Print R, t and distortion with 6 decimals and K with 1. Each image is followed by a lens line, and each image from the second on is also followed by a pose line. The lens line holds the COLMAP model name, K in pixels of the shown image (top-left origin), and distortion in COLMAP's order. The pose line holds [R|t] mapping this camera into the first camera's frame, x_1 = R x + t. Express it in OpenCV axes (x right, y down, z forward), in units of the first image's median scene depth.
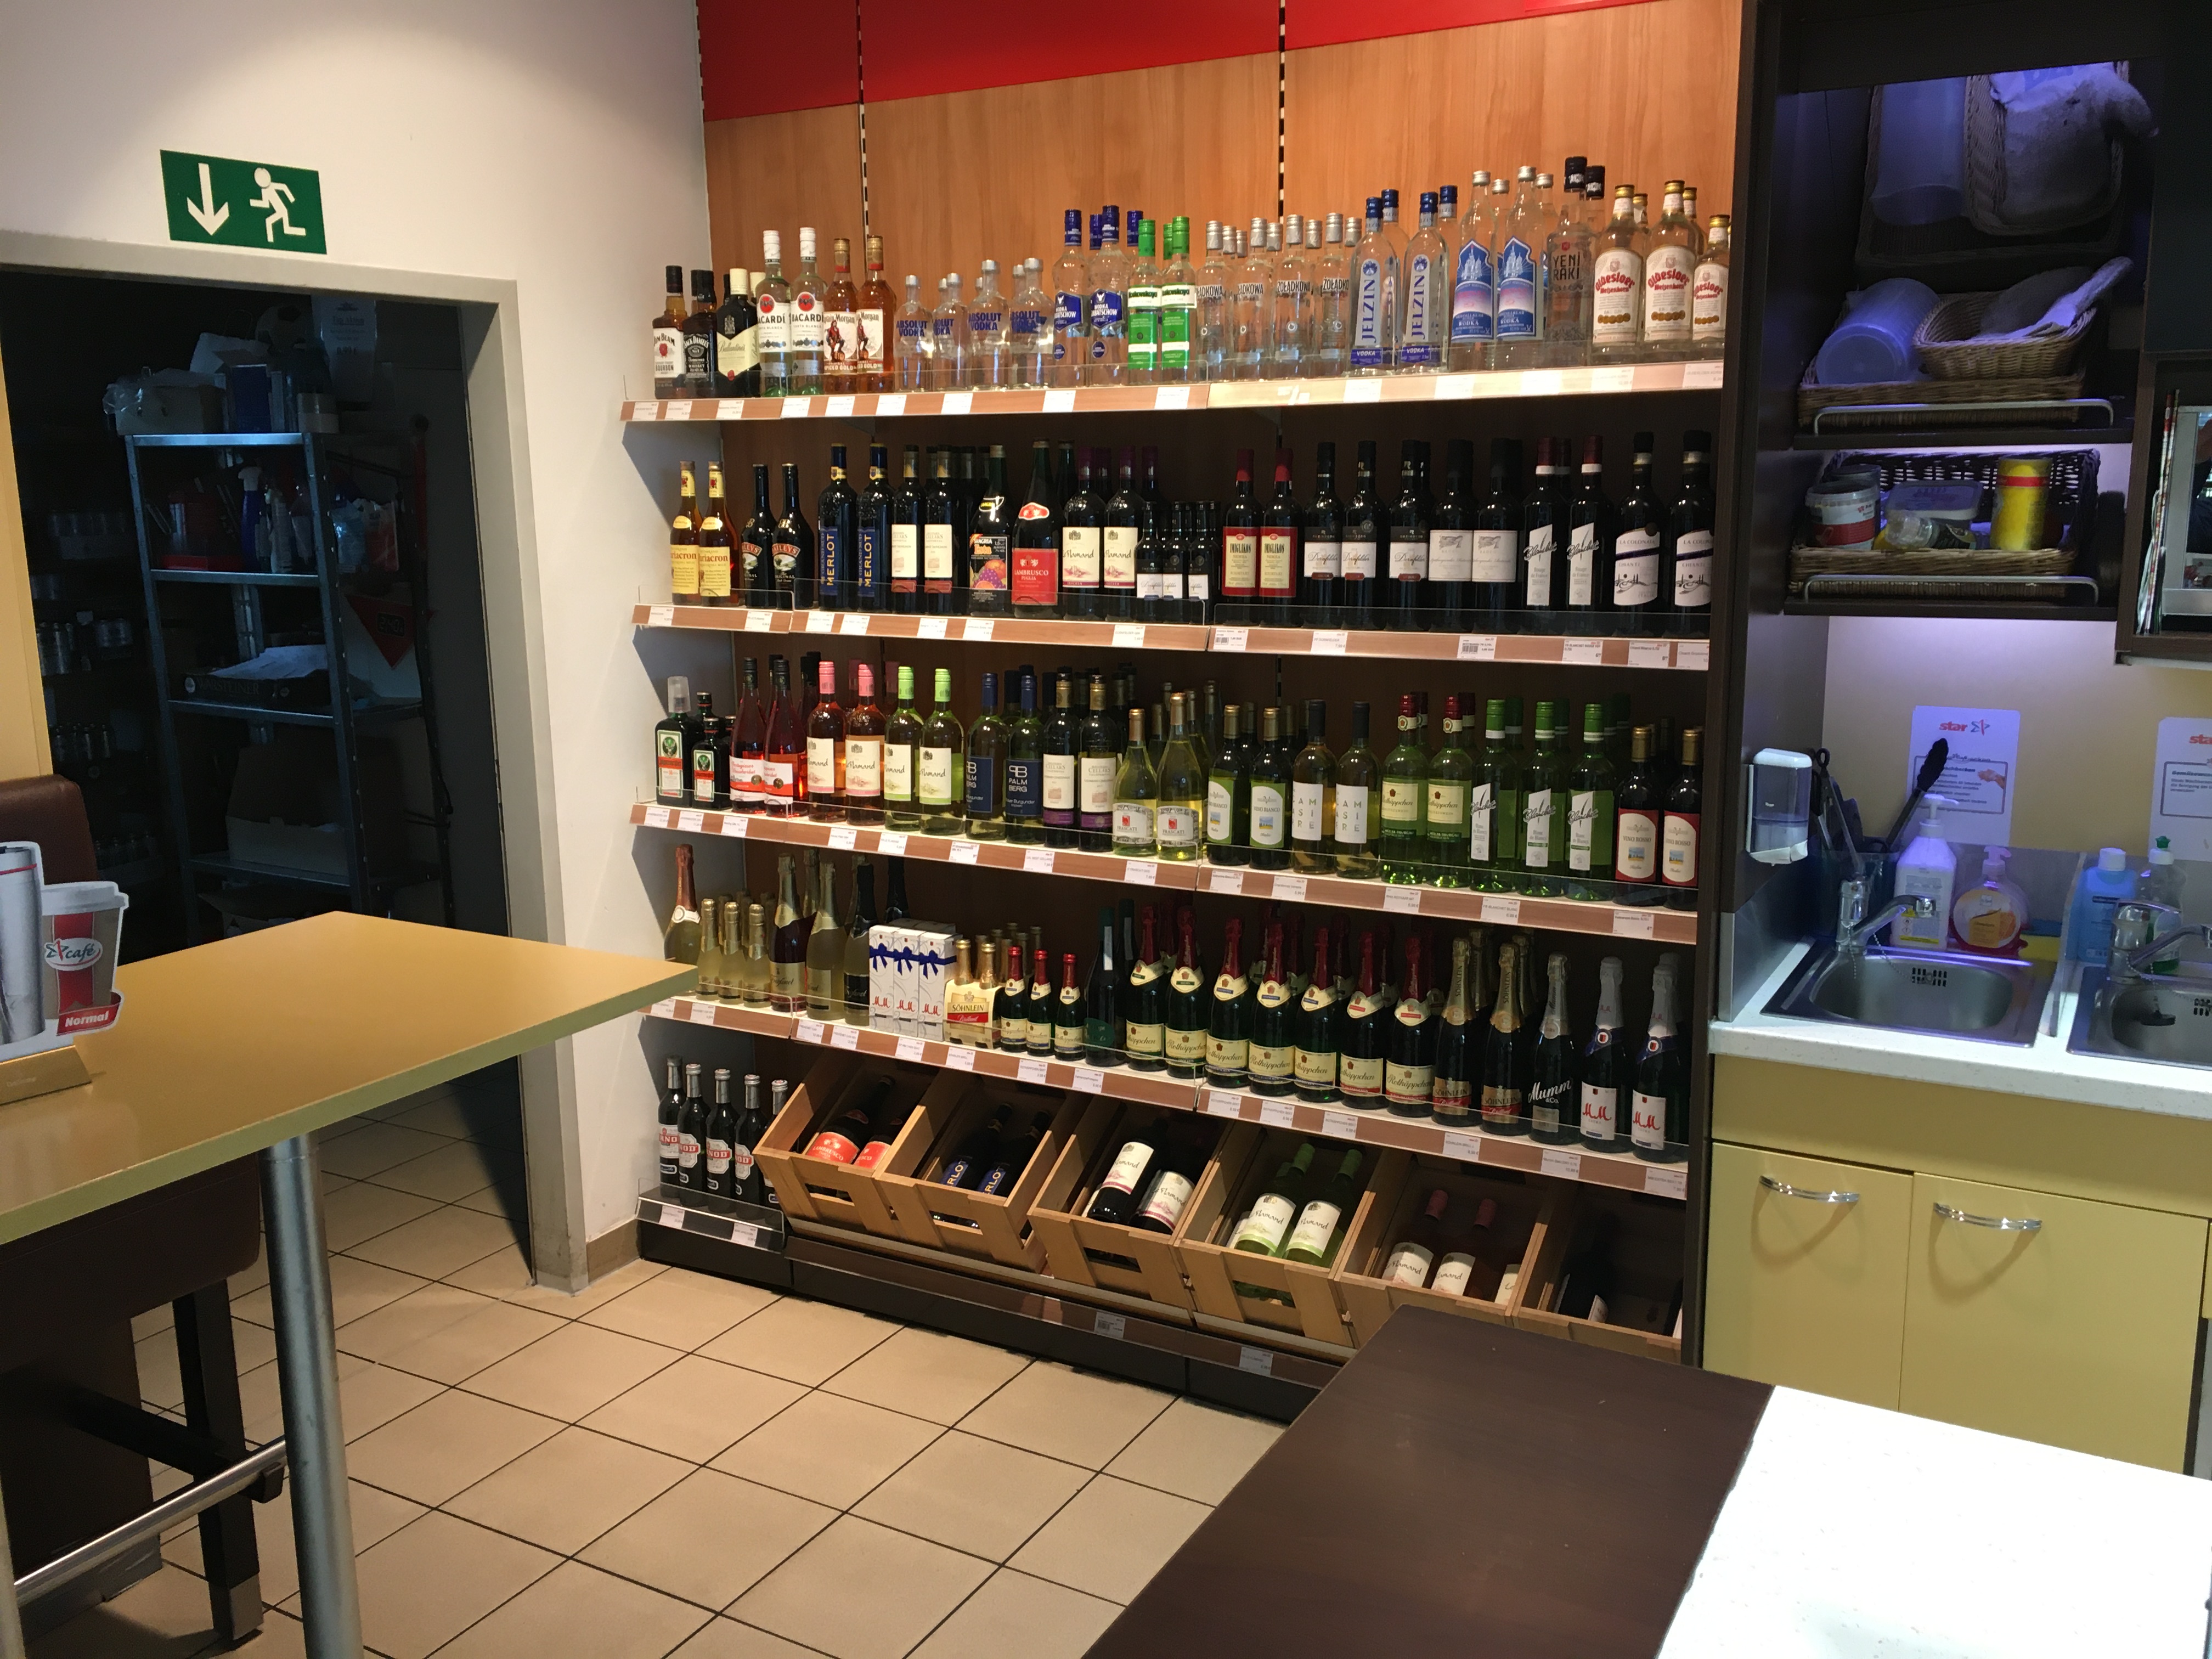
lens RADIAL K [[1864.9, 0, 1106.1], [0, 1864.9, 821.3], [0, 0, 1]] dist [0.085937, -0.112801]
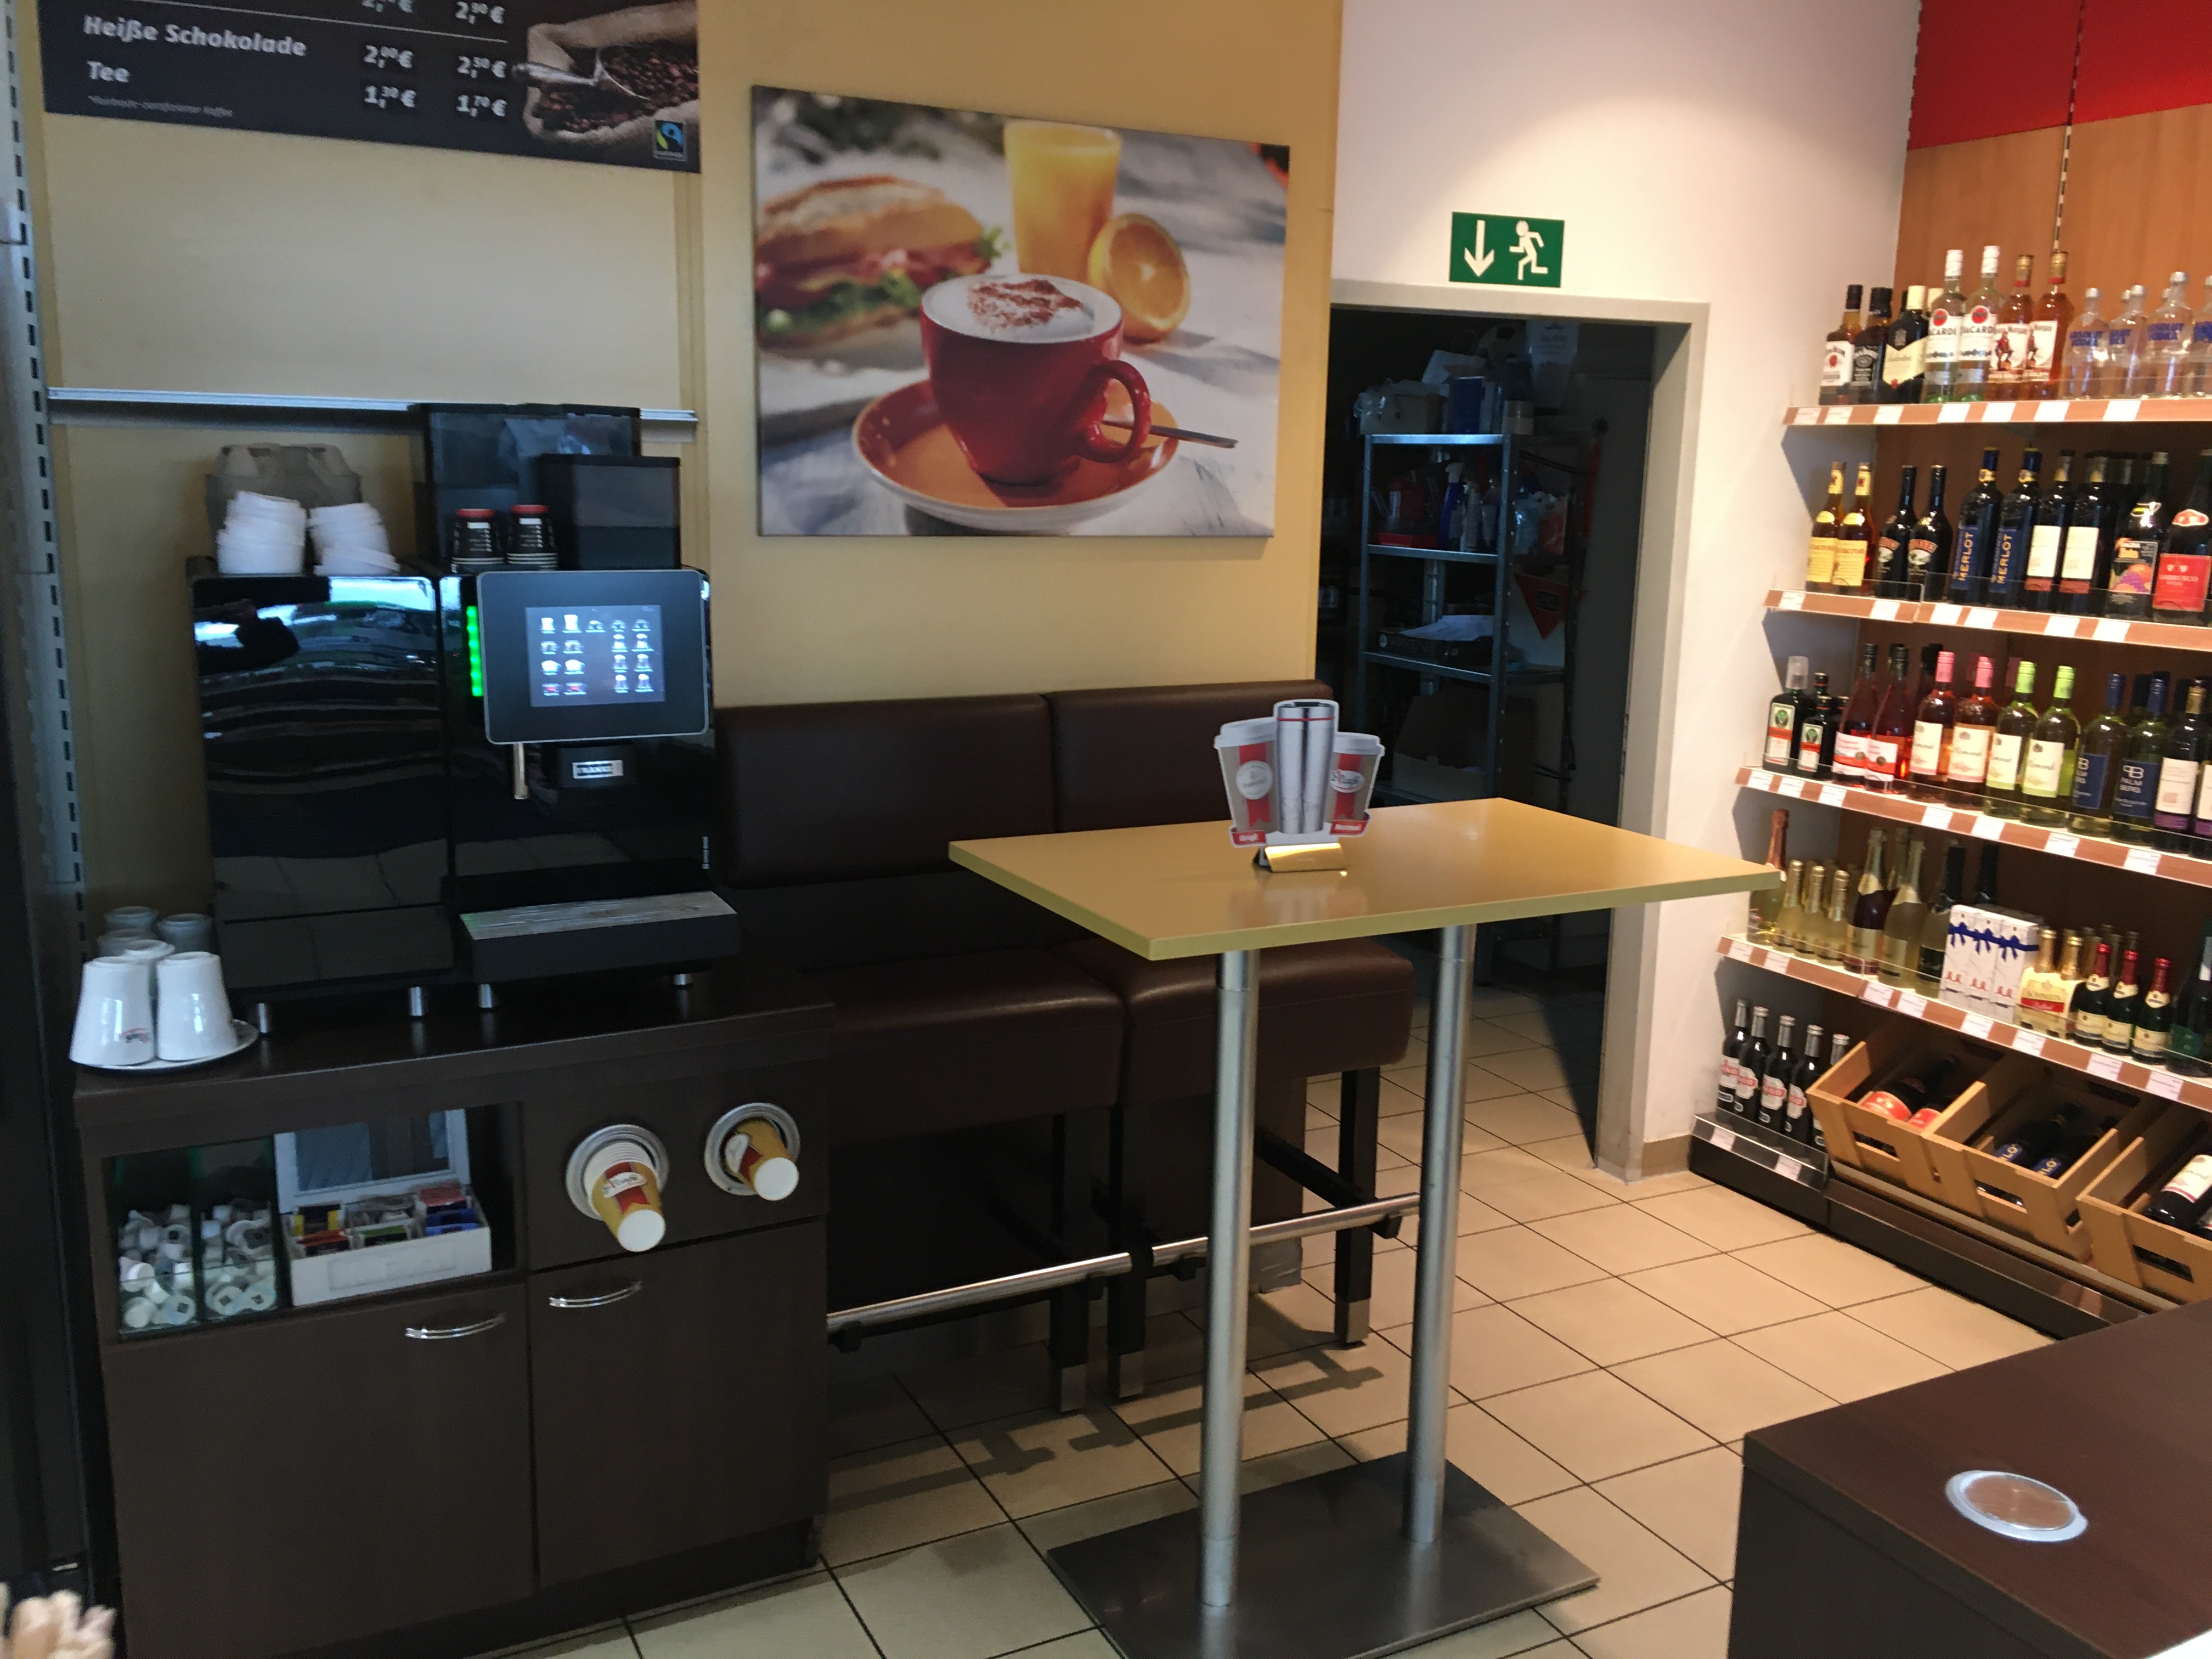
lens RADIAL K [[1864.9, 0, 1106.1], [0, 1864.9, 821.3], [0, 0, 1]] dist [0.085937, -0.112801]
pose [[0.834475, 0.132762, -0.534814, 0.038431], [-0.134966, 0.990224, 0.035223, 0.036406], [0.534262, 0.042790, 0.844236, -0.156487]]
